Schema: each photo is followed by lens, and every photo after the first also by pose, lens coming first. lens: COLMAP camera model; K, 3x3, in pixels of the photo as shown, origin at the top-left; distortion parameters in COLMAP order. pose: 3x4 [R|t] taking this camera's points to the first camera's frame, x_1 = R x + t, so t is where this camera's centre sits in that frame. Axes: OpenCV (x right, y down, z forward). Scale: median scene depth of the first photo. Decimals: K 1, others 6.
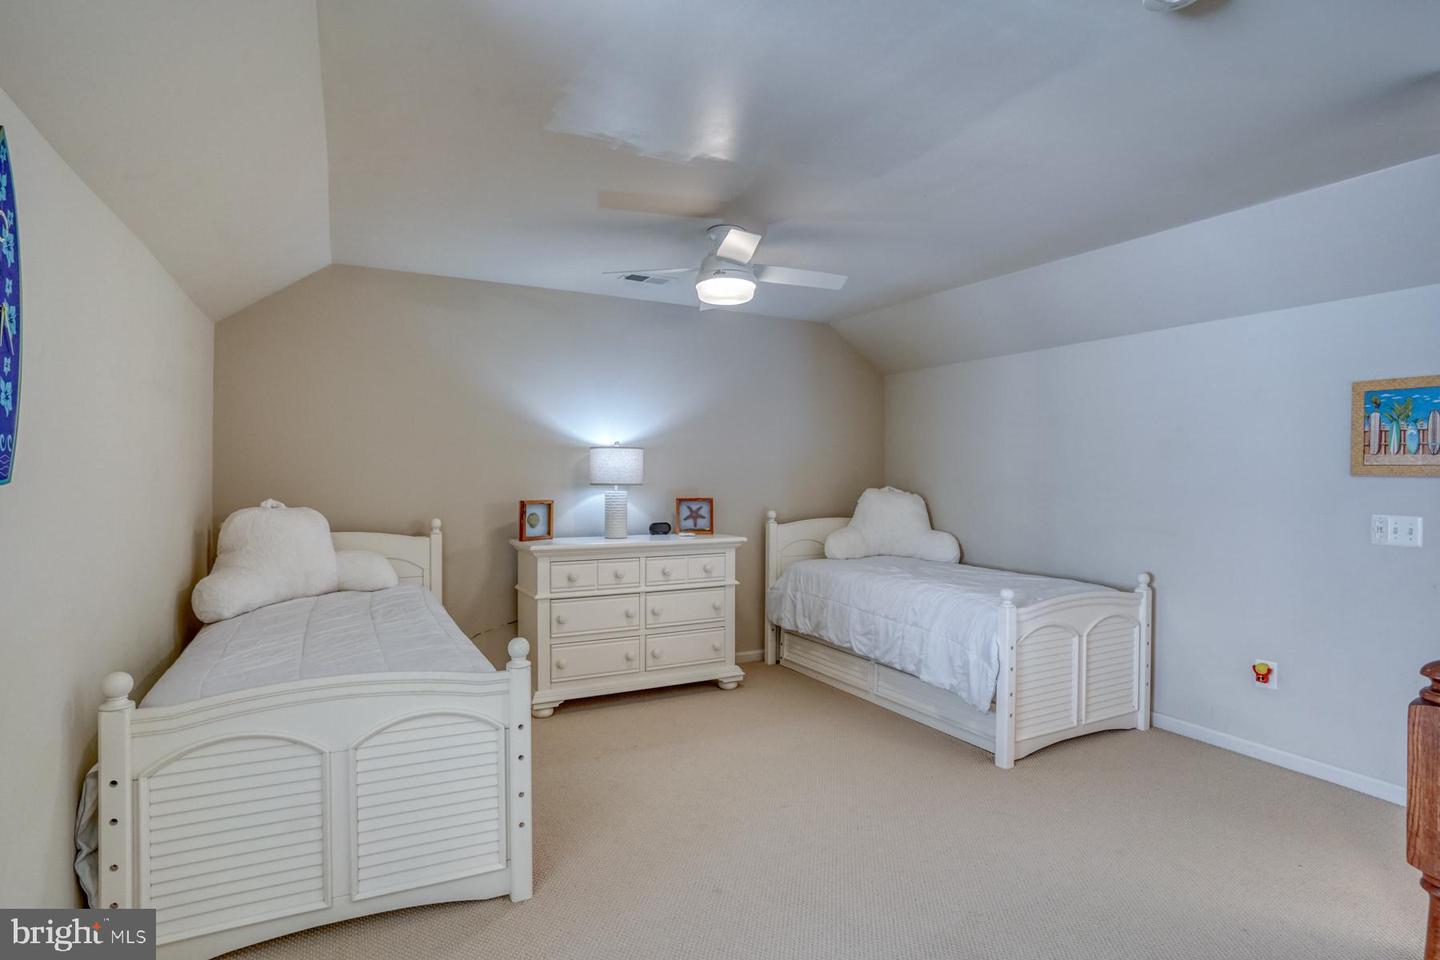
lens RADIAL K [[712.2, 0, 727.5], [0, 712.2, 469.0], [0, 0, 1]] dist [-0.051556, 0.013690]
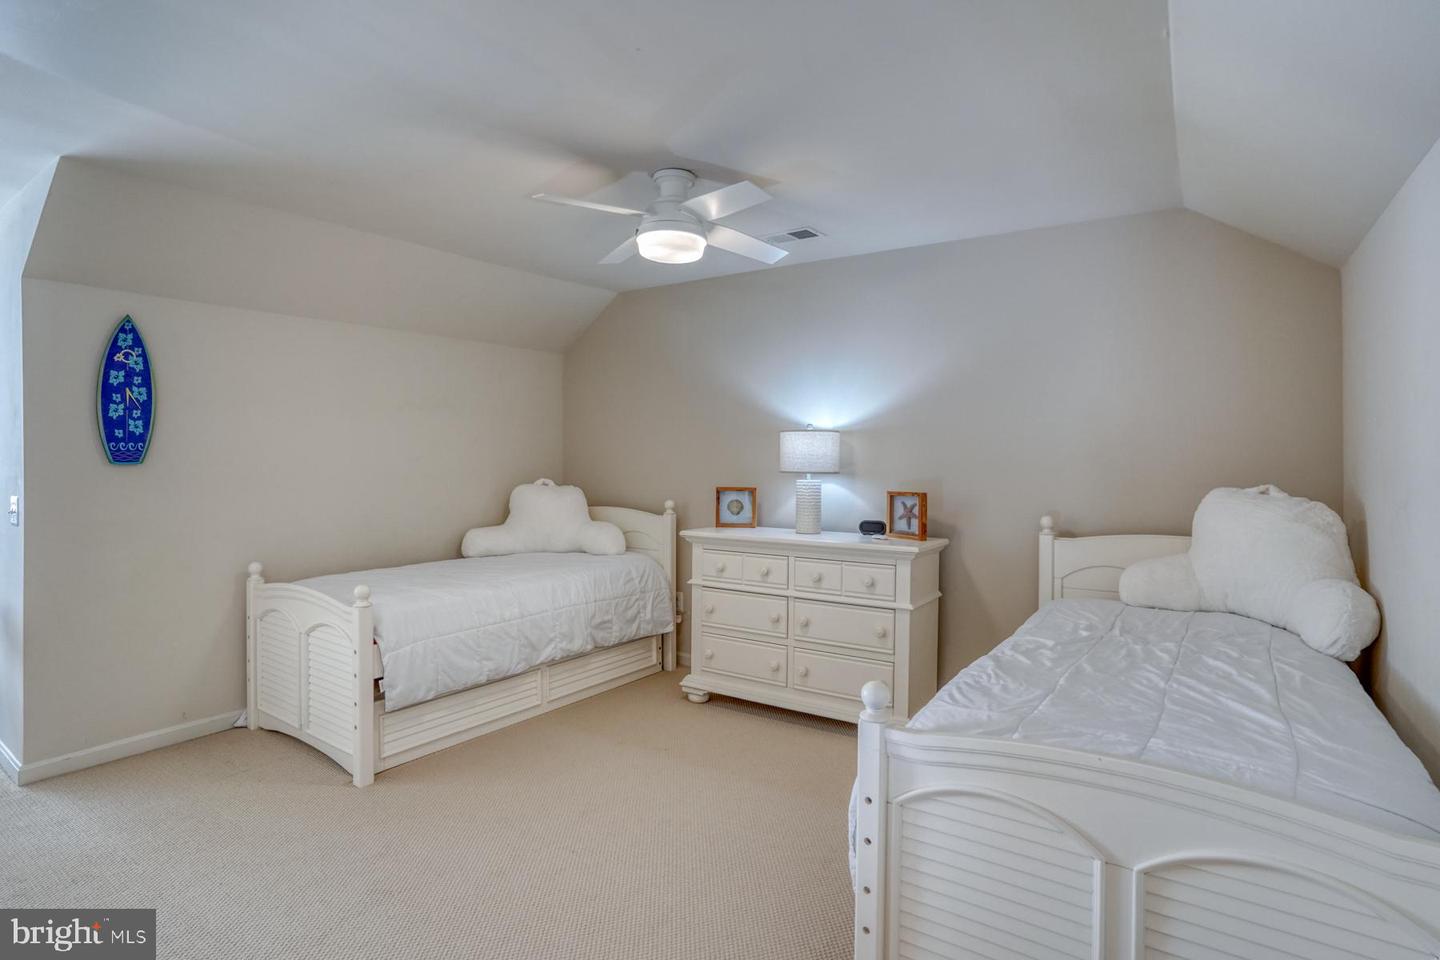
lens RADIAL K [[712.2, 0, 727.5], [0, 712.2, 469.0], [0, 0, 1]] dist [-0.051556, 0.013690]
pose [[0.500151, 0.008587, -0.865895, 0.598130], [0.001598, 0.999940, 0.010840, 0.008129], [0.865936, -0.006805, 0.500108, 0.506021]]
